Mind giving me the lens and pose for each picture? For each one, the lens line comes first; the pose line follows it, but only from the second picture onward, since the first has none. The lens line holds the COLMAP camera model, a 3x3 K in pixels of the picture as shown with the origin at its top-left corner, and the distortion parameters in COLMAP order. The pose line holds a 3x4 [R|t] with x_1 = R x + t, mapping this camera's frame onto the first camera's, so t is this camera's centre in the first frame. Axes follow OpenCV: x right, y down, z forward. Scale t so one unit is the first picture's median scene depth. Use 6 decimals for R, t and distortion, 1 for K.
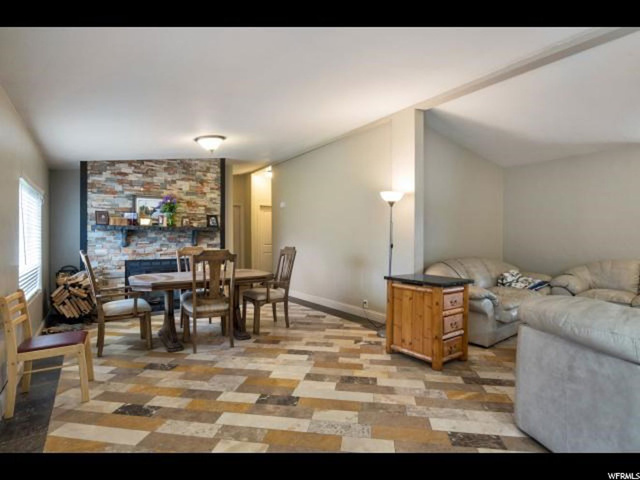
lens RADIAL K [[326.8, 0, 316.5], [0, 326.8, 243.0], [0, 0, 1]] dist [-0.007437, -0.012052]
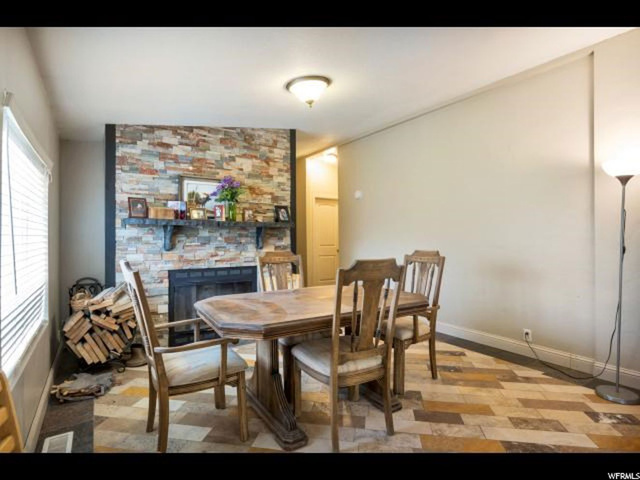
lens RADIAL K [[326.8, 0, 316.5], [0, 326.8, 243.0], [0, 0, 1]] dist [-0.007437, -0.012052]
pose [[0.999889, -0.001025, -0.014843, -0.257076], [0.001024, 0.999999, -0.000092, -0.003678], [0.014843, 0.000076, 0.999890, 0.304814]]
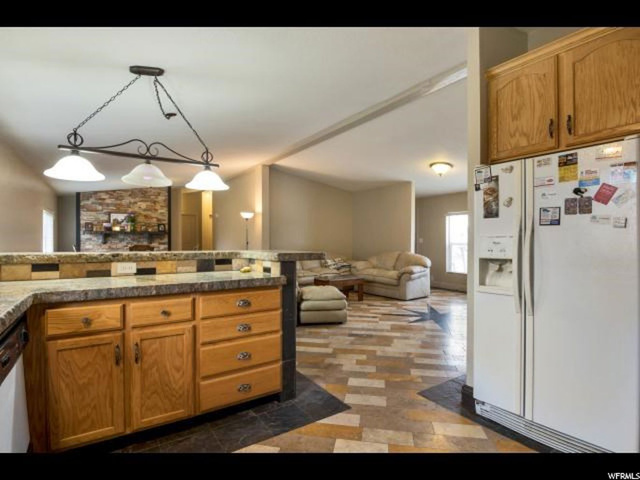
lens RADIAL K [[326.8, 0, 316.5], [0, 326.8, 243.0], [0, 0, 1]] dist [-0.007437, -0.012052]
pose [[0.999805, 0.000082, -0.019746, 0.493870], [-0.000088, 1.000000, -0.000319, 0.006954], [0.019746, 0.000321, 0.999805, -0.586756]]
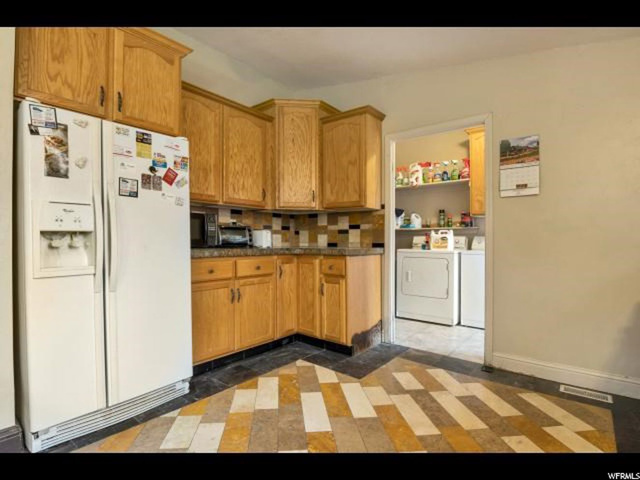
lens RADIAL K [[326.8, 0, 316.5], [0, 326.8, 243.0], [0, 0, 1]] dist [-0.007437, -0.012052]
pose [[-0.269101, -0.010406, 0.963056, 0.345562], [0.002504, 0.999931, 0.011504, 0.034130], [-0.963109, 0.005508, -0.269056, -0.333065]]
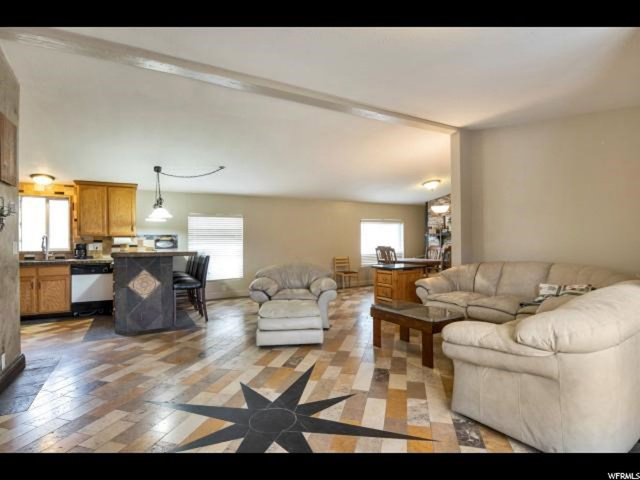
lens RADIAL K [[326.8, 0, 316.5], [0, 326.8, 243.0], [0, 0, 1]] dist [-0.007437, -0.012052]
pose [[-0.092619, 0.003723, -0.995695, 1.238181], [-0.000493, 0.999993, 0.003785, -0.006313], [0.995702, 0.000841, -0.092616, 0.471829]]
